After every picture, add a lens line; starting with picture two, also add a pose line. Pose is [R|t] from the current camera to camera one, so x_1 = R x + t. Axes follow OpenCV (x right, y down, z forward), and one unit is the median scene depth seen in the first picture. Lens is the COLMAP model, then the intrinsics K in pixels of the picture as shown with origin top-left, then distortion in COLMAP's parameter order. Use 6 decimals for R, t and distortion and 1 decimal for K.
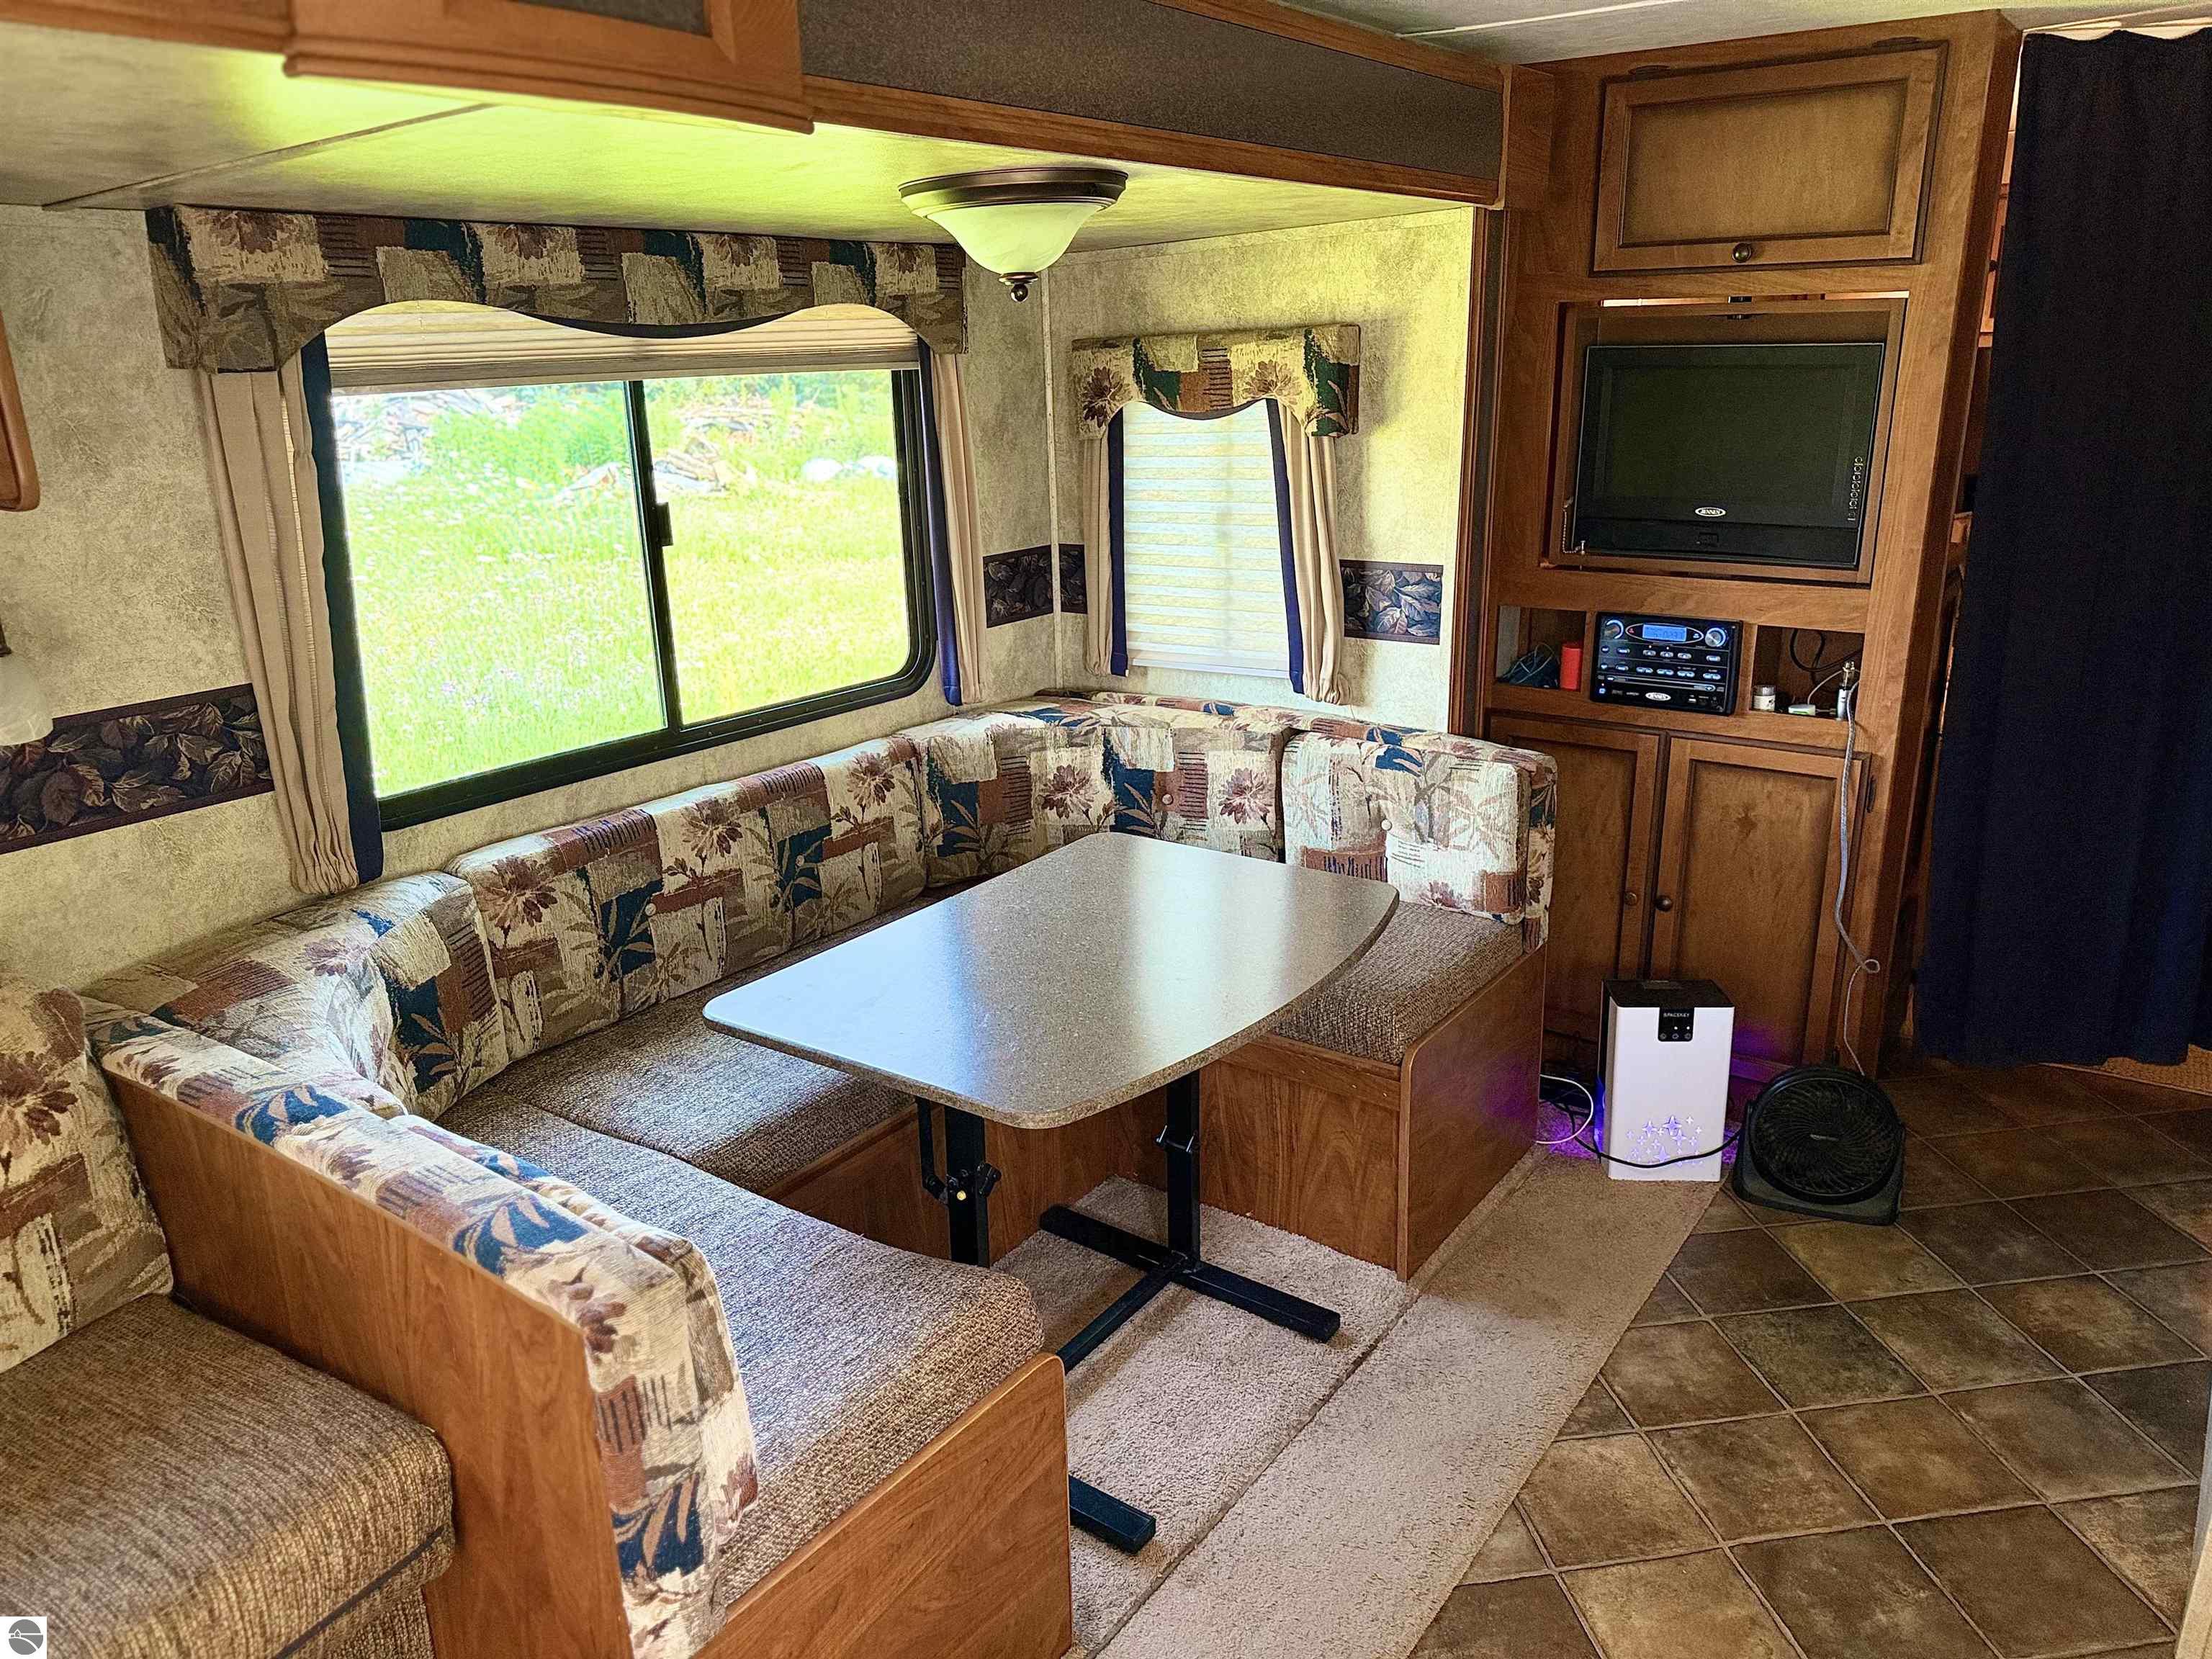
lens RADIAL K [[1541.9, 0, 1110.8], [0, 1541.9, 835.9], [0, 0, 1]] dist [0.097287, -0.111067]
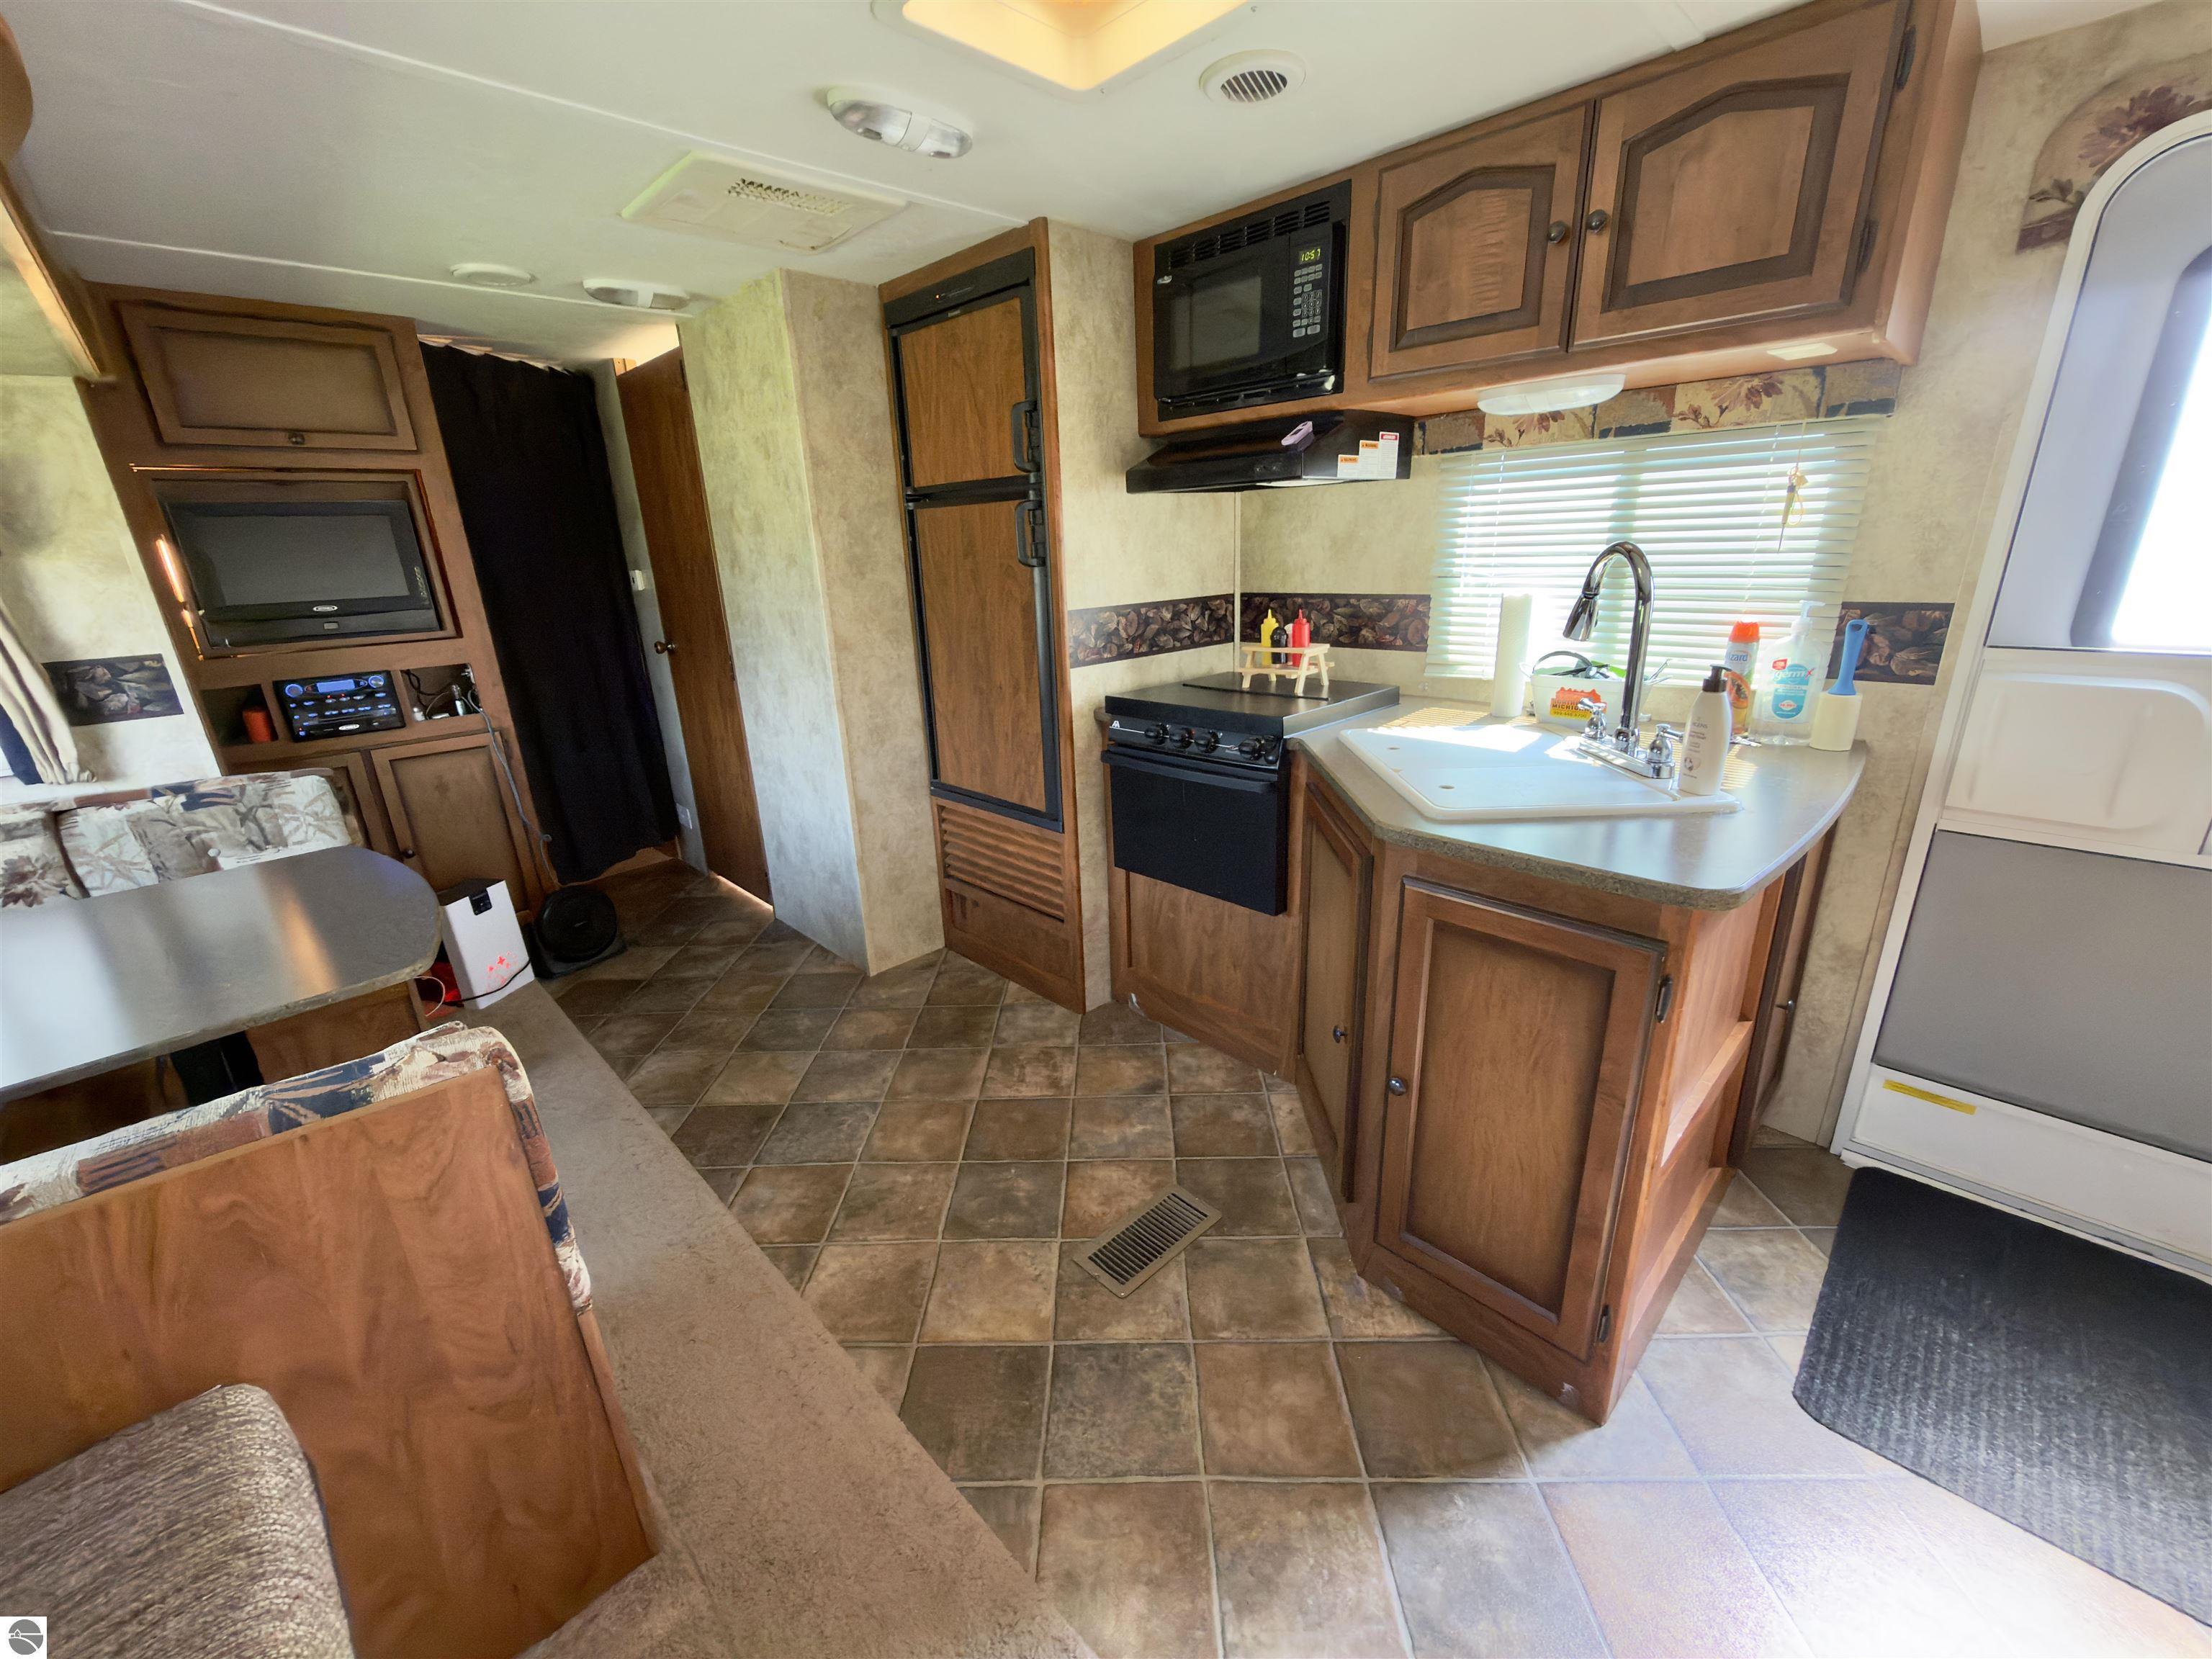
lens RADIAL K [[892.0, 0, 1106.0], [0, 892.0, 829.5], [0, 0, 1]] dist [0.000769, 0.000017]
pose [[0.167642, -0.290699, 0.942014, -0.405596], [0.333639, 0.915882, 0.223260, 0.059522], [-0.927675, 0.276865, 0.250529, 0.117306]]
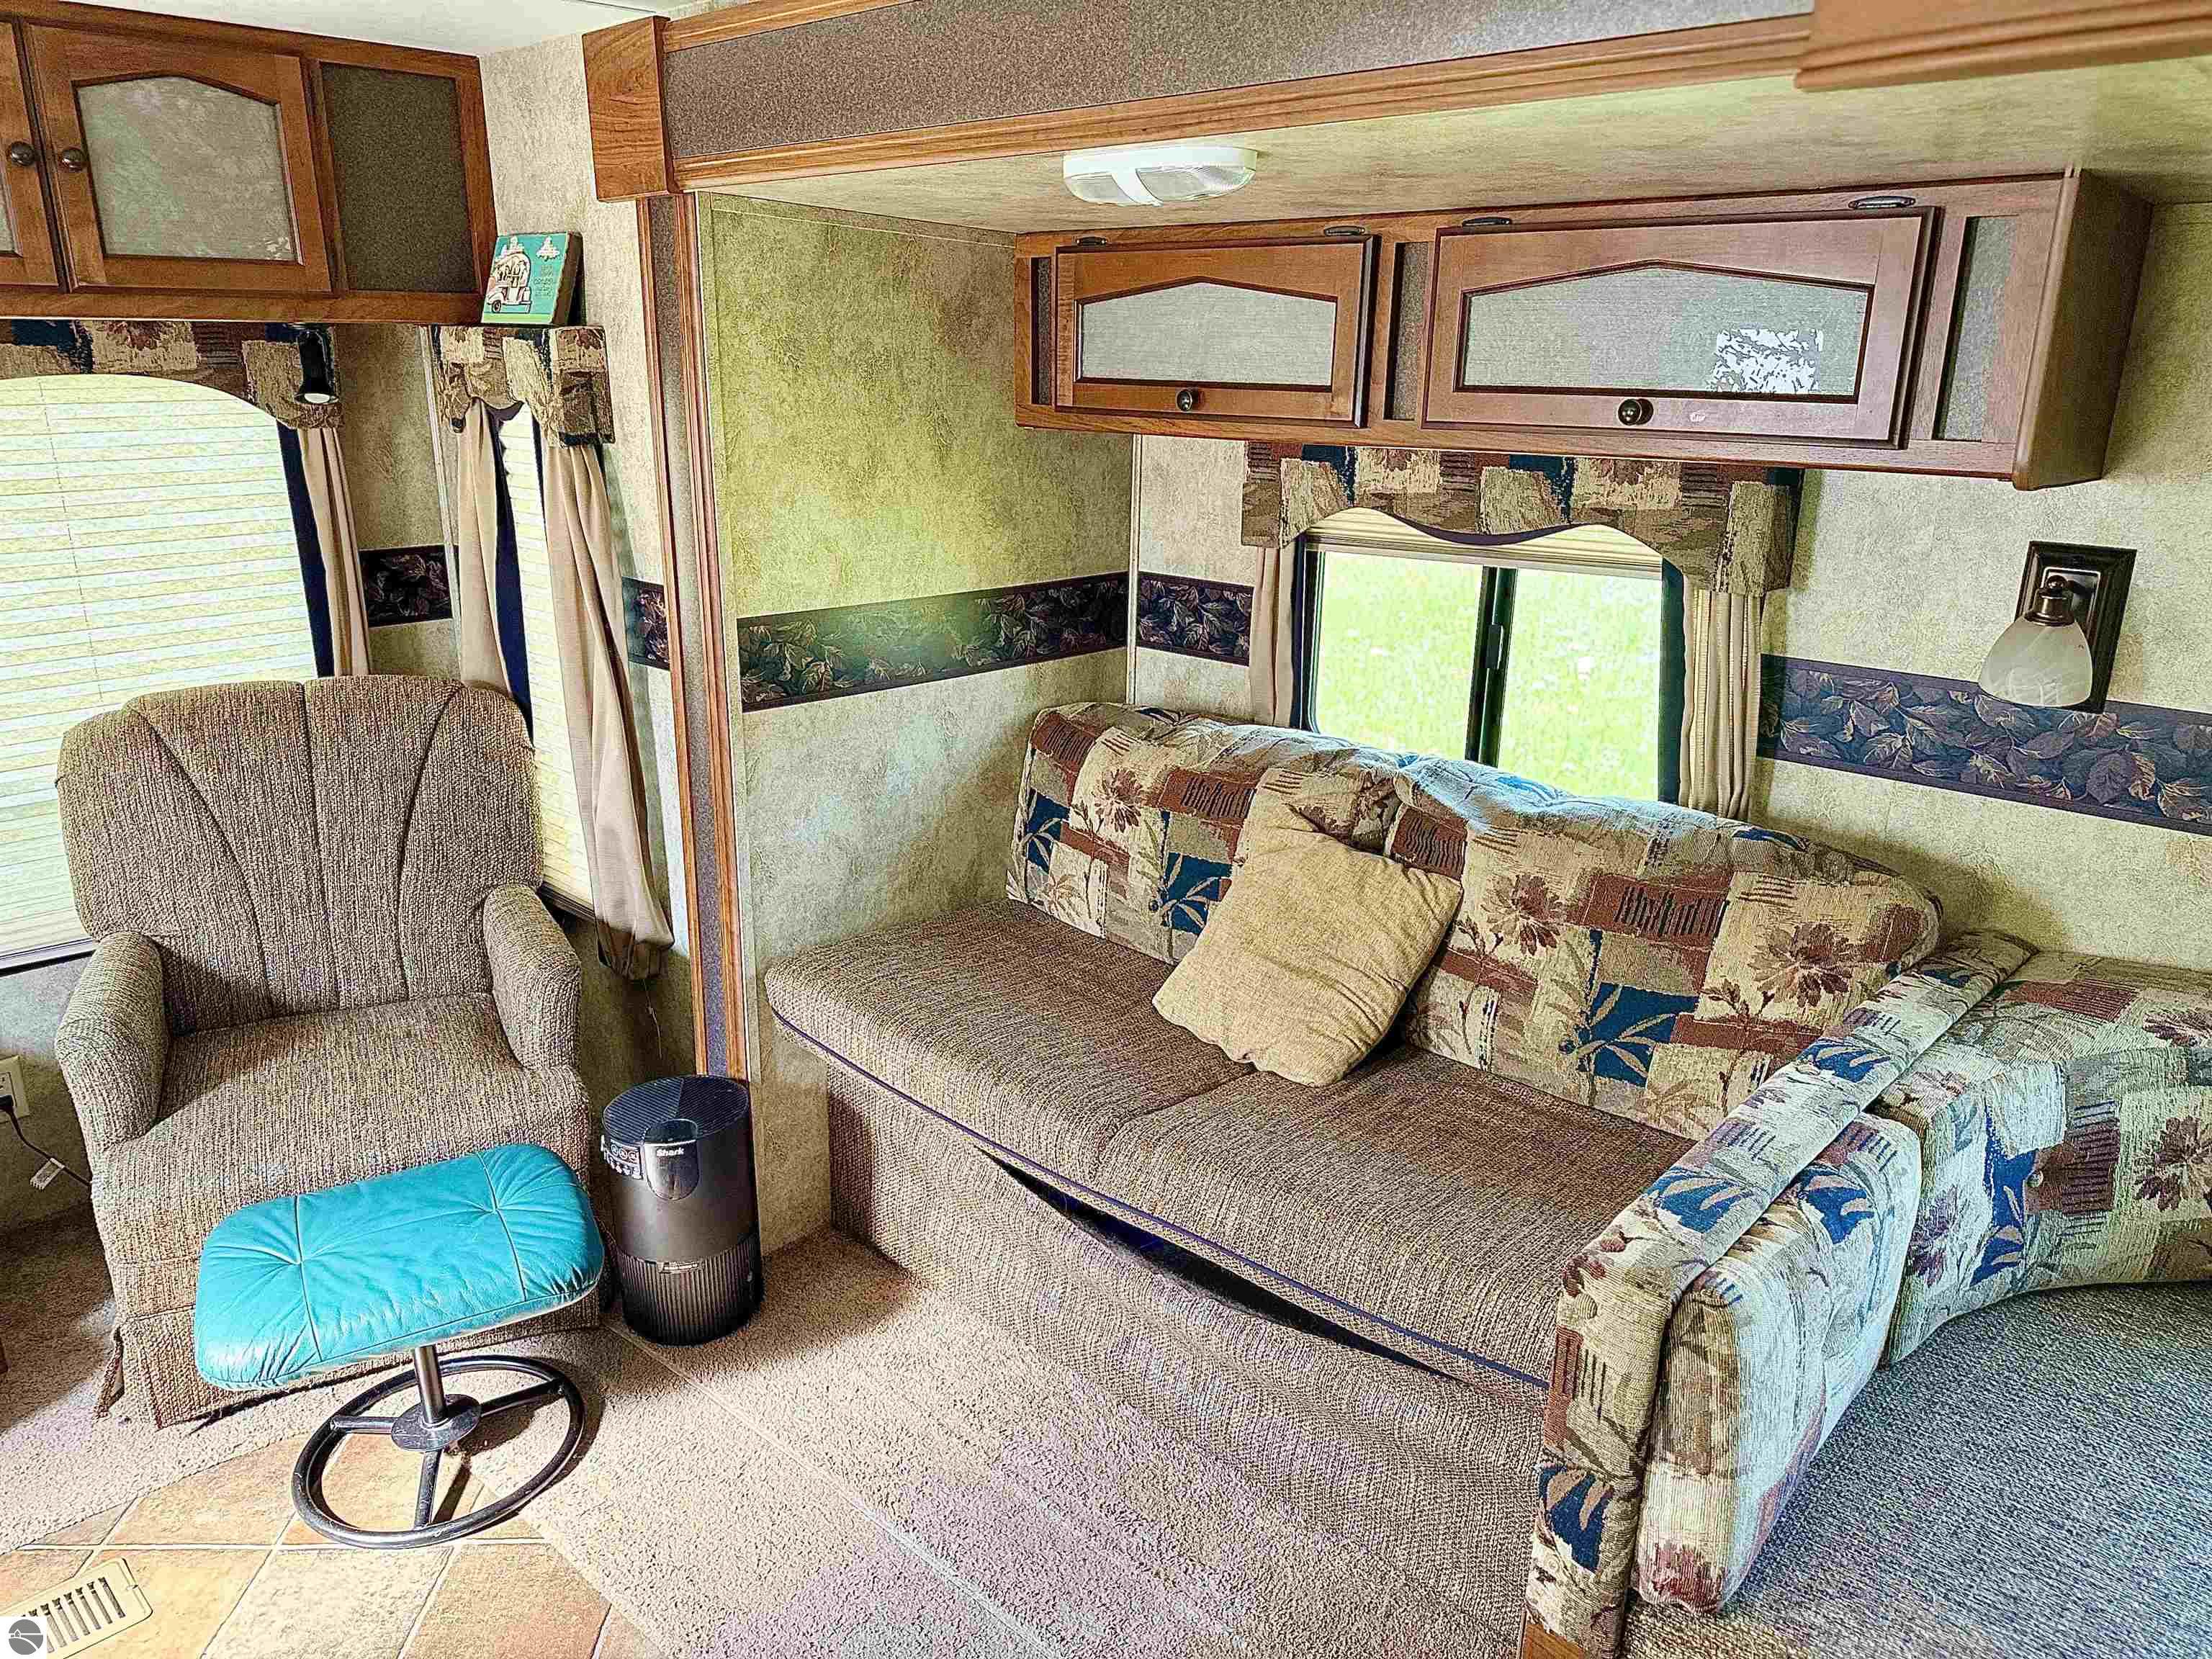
lens RADIAL K [[1541.9, 0, 1110.8], [0, 1541.9, 835.9], [0, 0, 1]] dist [0.097287, -0.111067]
pose [[-0.126583, 0.308485, -0.942769, 0.273475], [-0.312802, 0.889510, 0.333057, -0.087805], [0.941346, 0.337059, -0.016102, 0.278703]]
